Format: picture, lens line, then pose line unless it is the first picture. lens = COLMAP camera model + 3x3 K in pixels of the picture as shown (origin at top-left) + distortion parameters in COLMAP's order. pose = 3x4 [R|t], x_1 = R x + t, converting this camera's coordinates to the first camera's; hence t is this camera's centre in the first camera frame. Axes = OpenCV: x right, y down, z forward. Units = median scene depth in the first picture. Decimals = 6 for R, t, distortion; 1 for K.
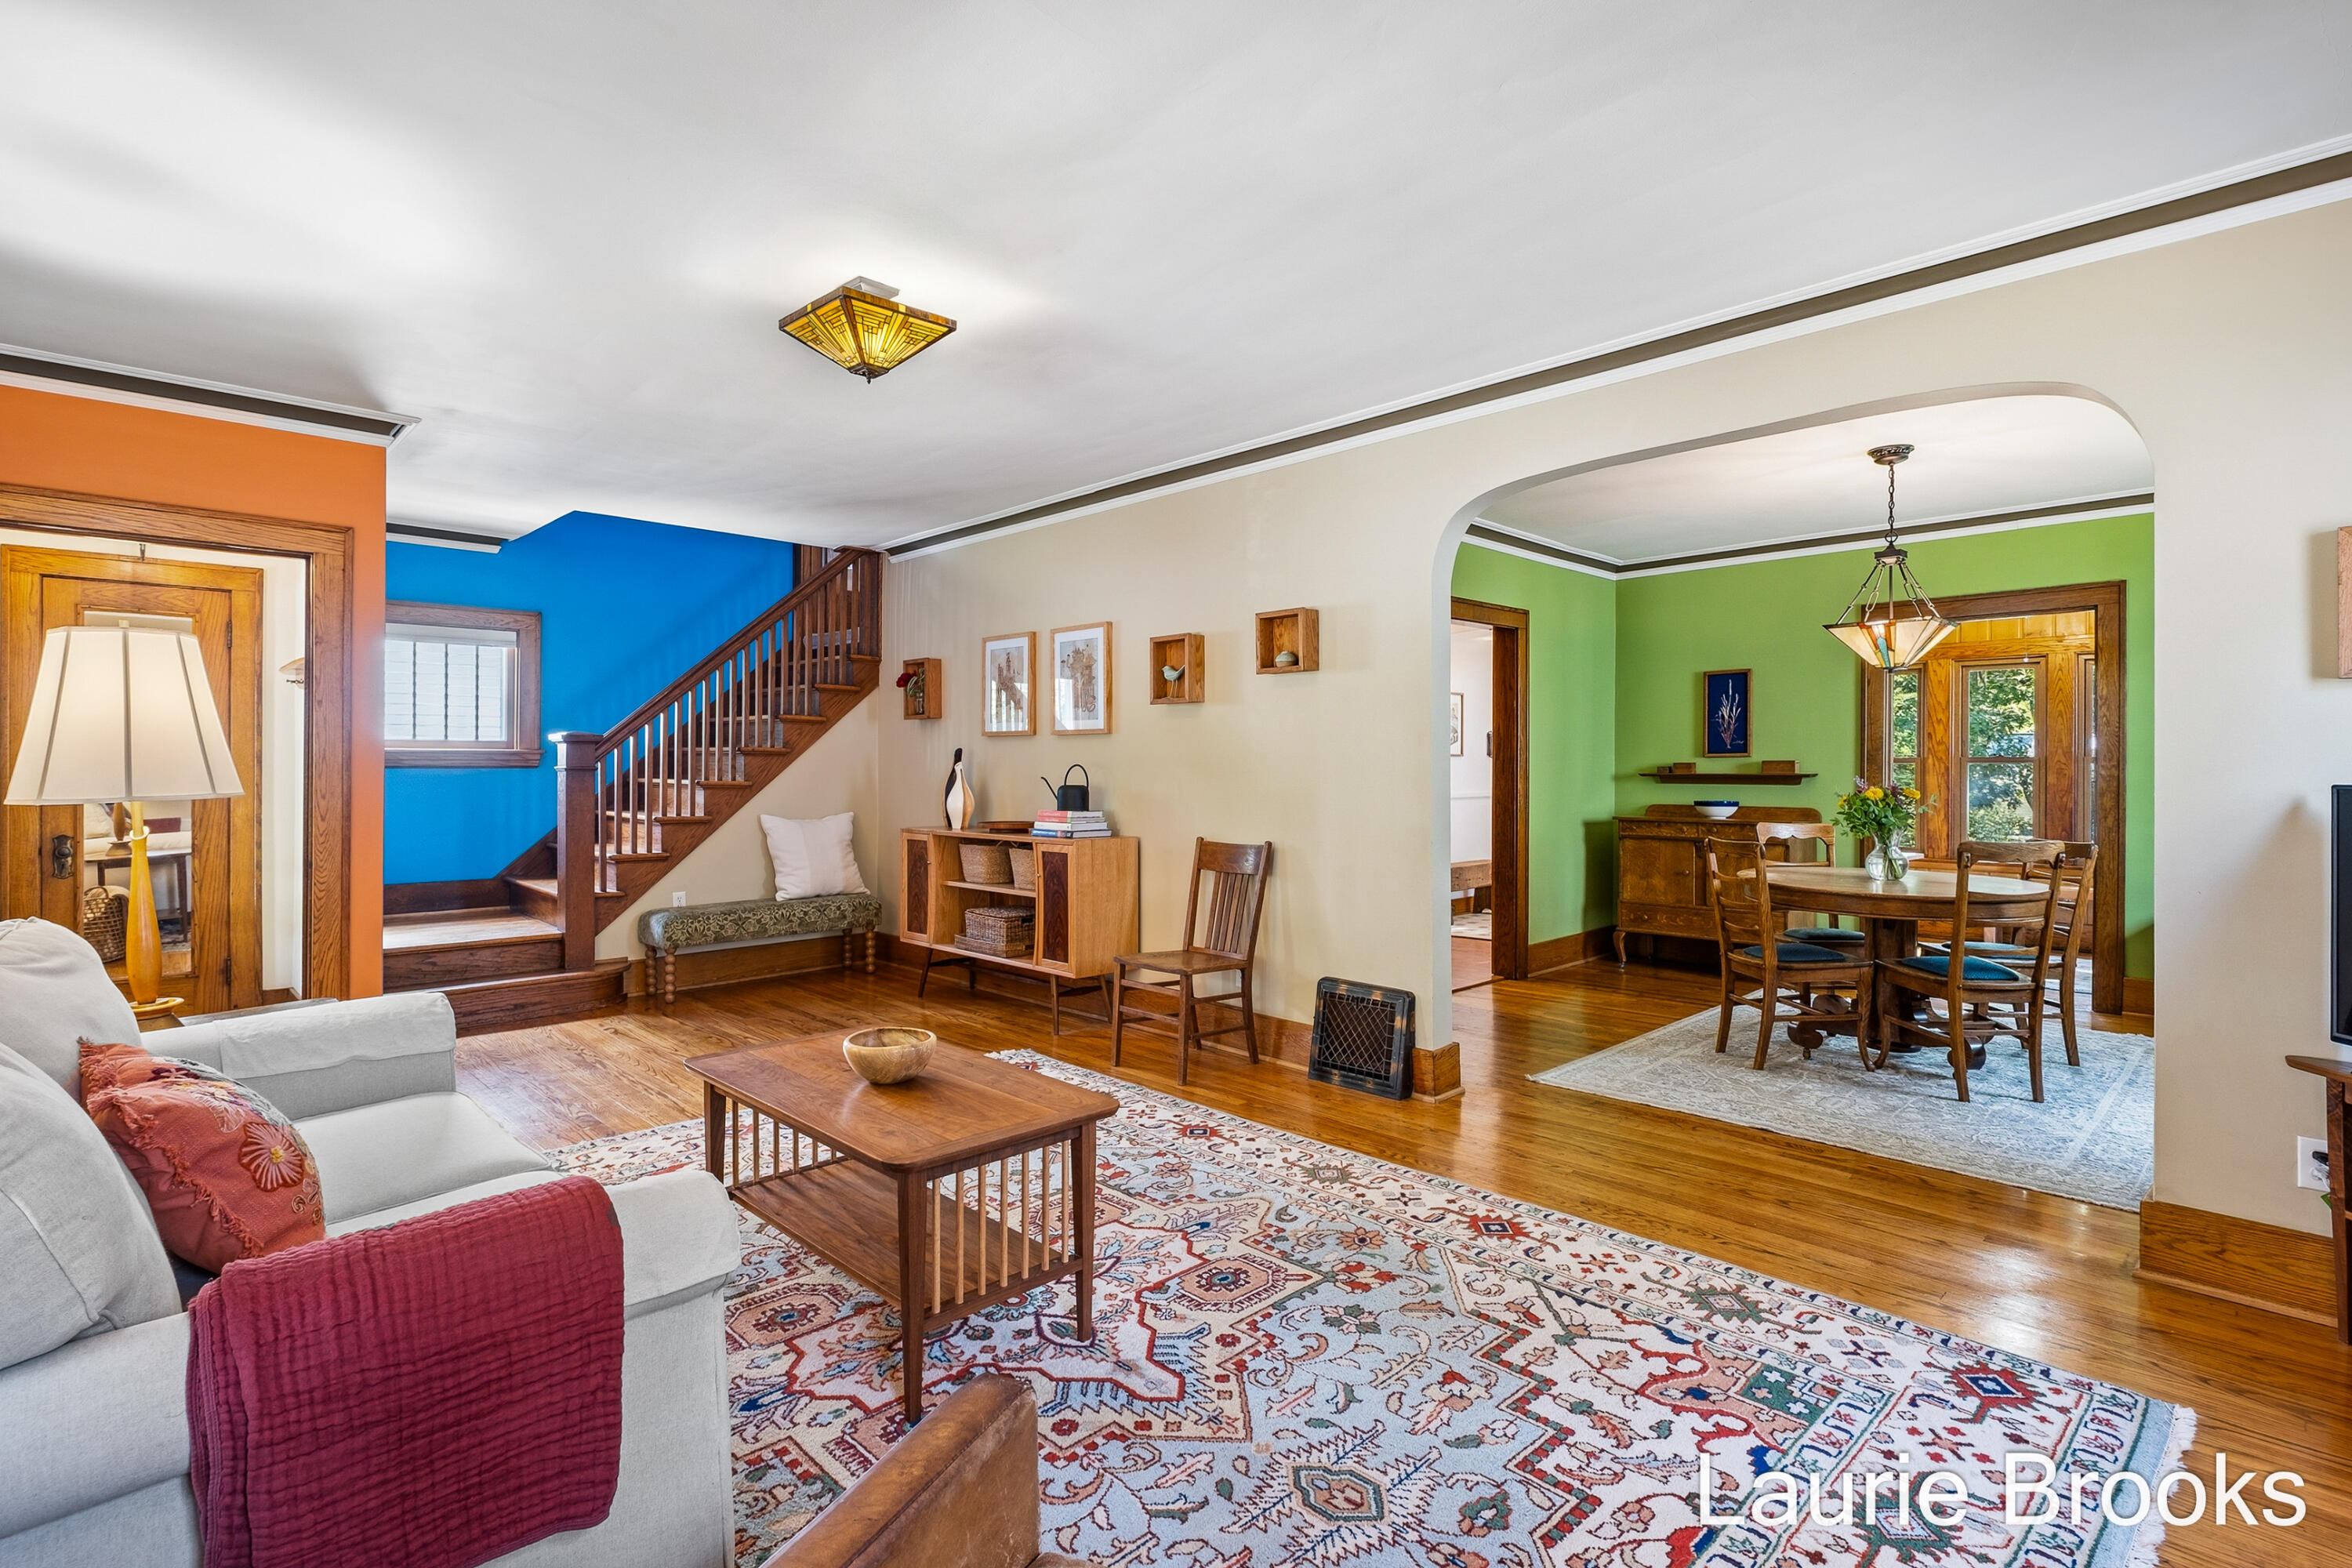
lens RADIAL K [[1124.0, 0, 1174.6], [0, 1124.0, 776.8], [0, 0, 1]] dist [-0.006052, -0.001113]
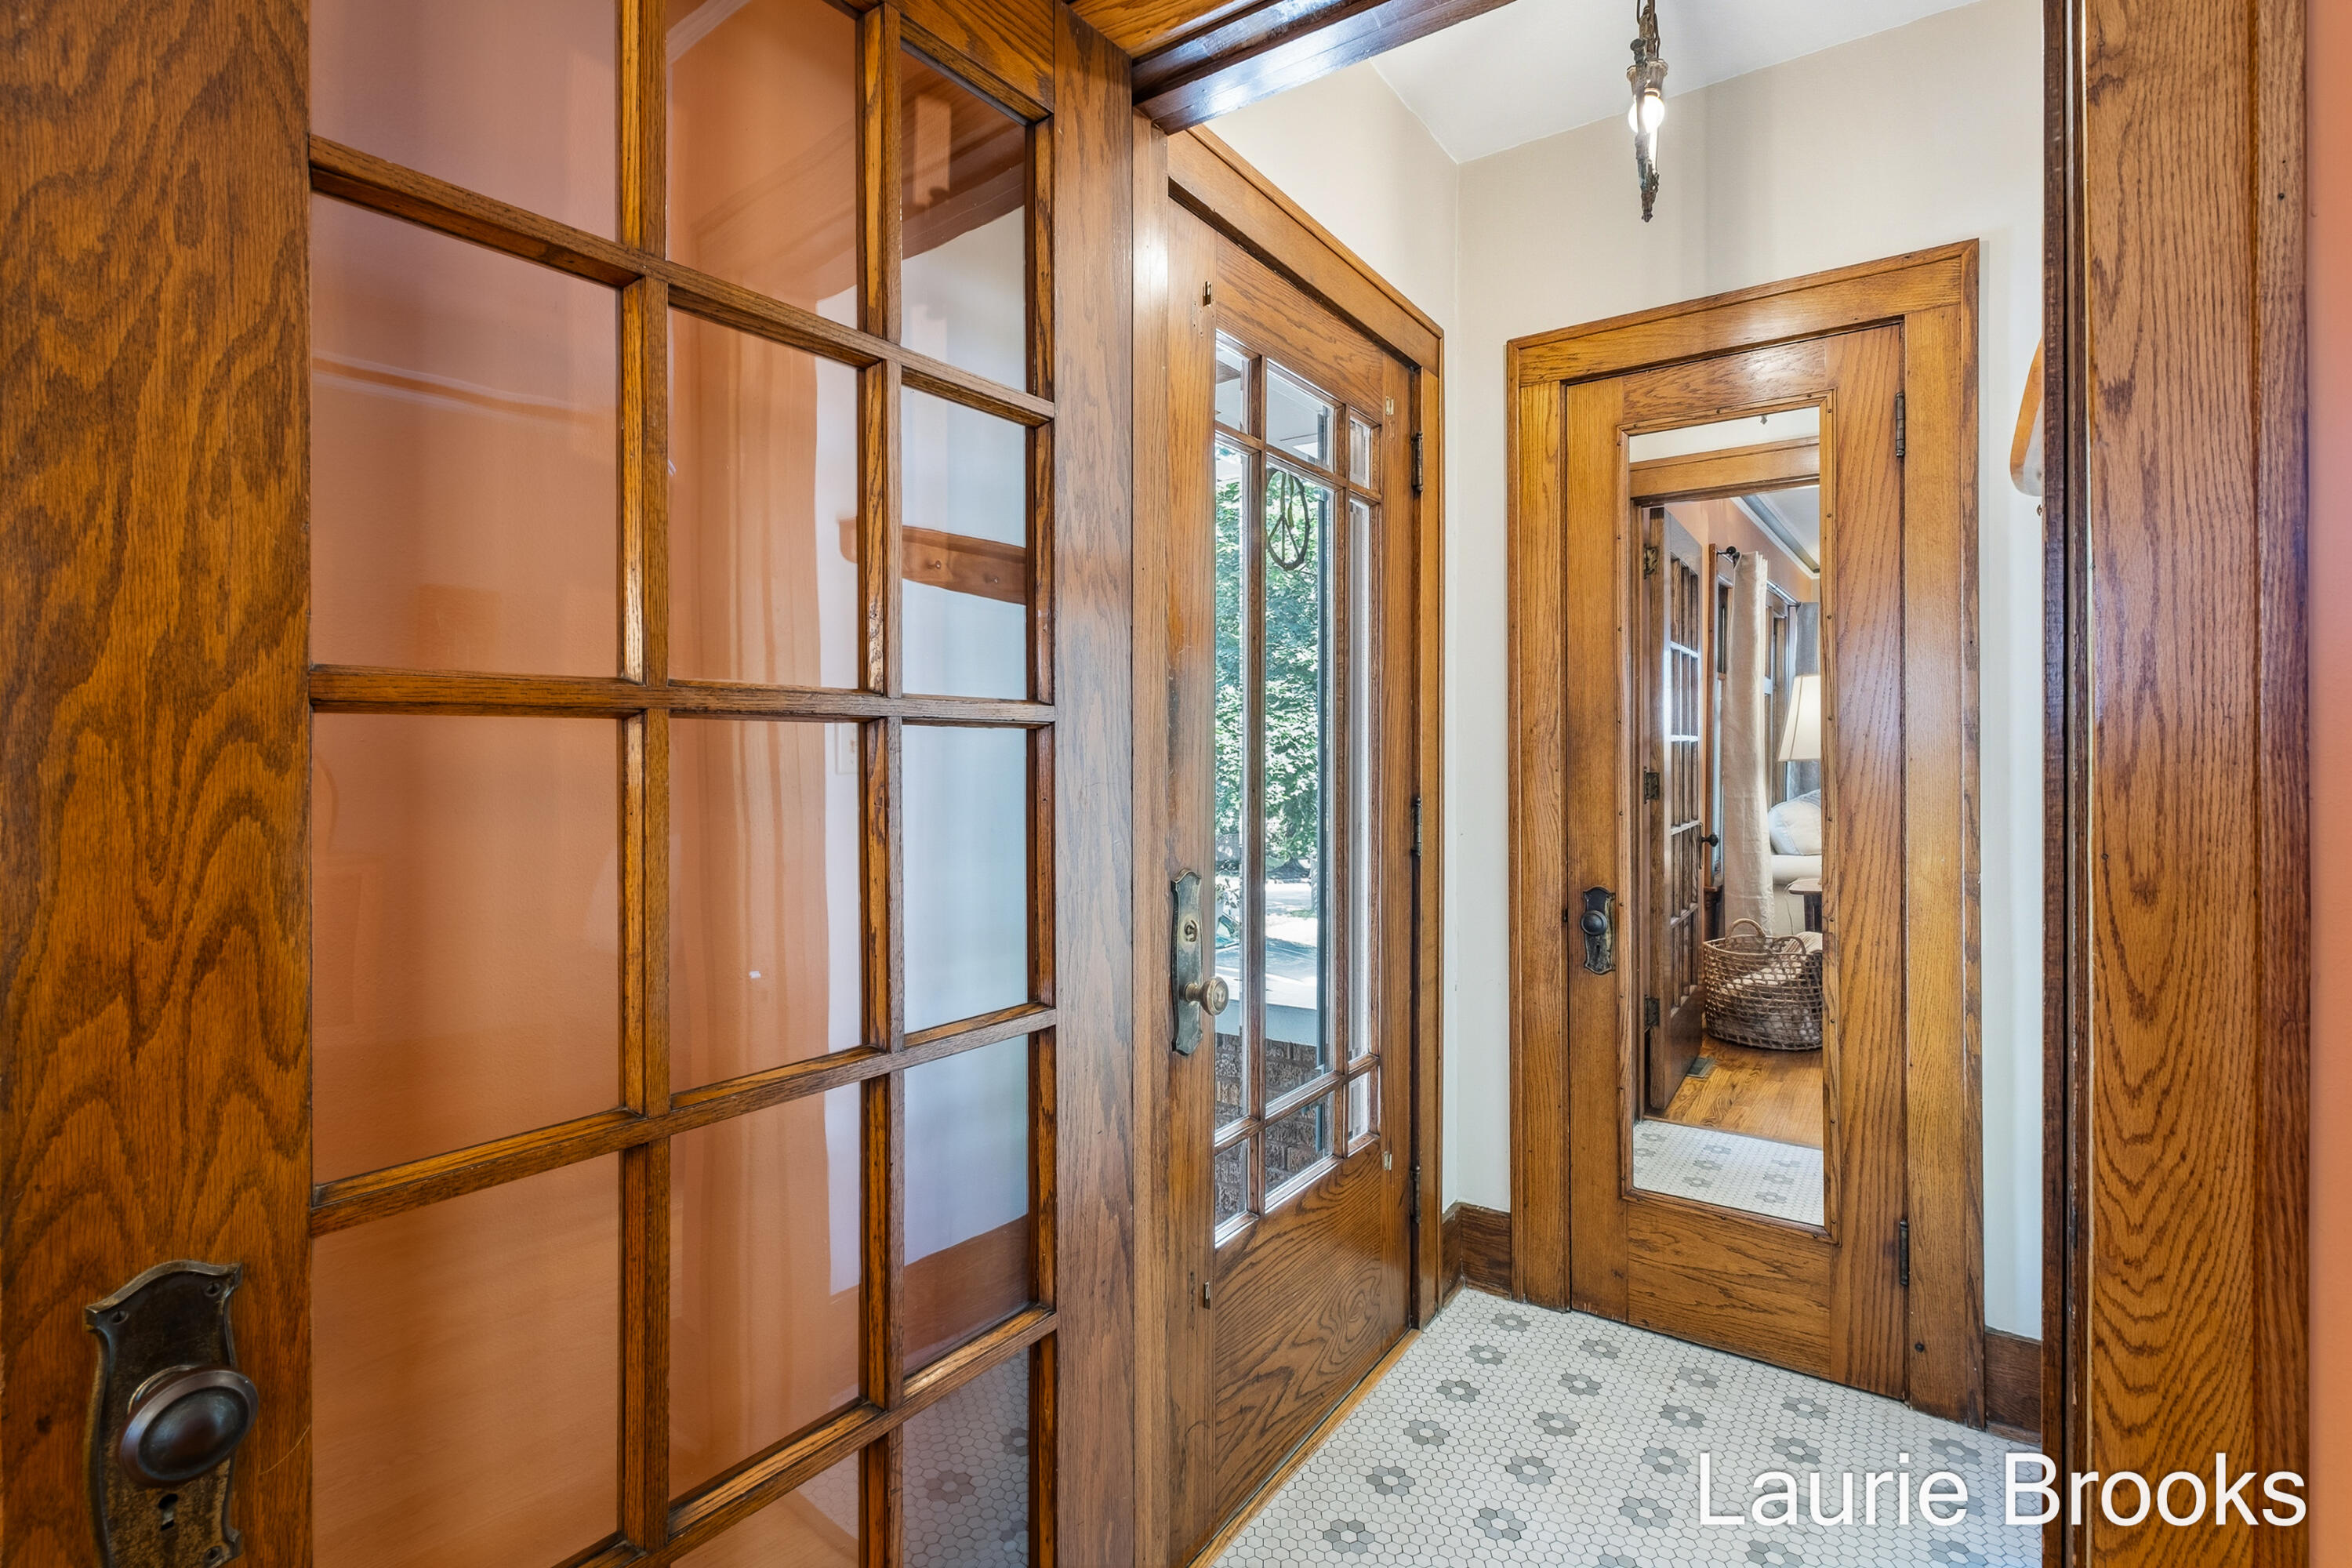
lens RADIAL K [[1113.9, 0, 1171.3], [0, 1113.9, 751.5], [0, 0, 1]] dist [0.000063, -0.000195]
pose [[0.195865, -0.011334, -0.980565, -0.500731], [-0.001534, 0.999928, -0.011864, -0.002976], [0.980630, 0.003828, 0.195834, 0.660578]]
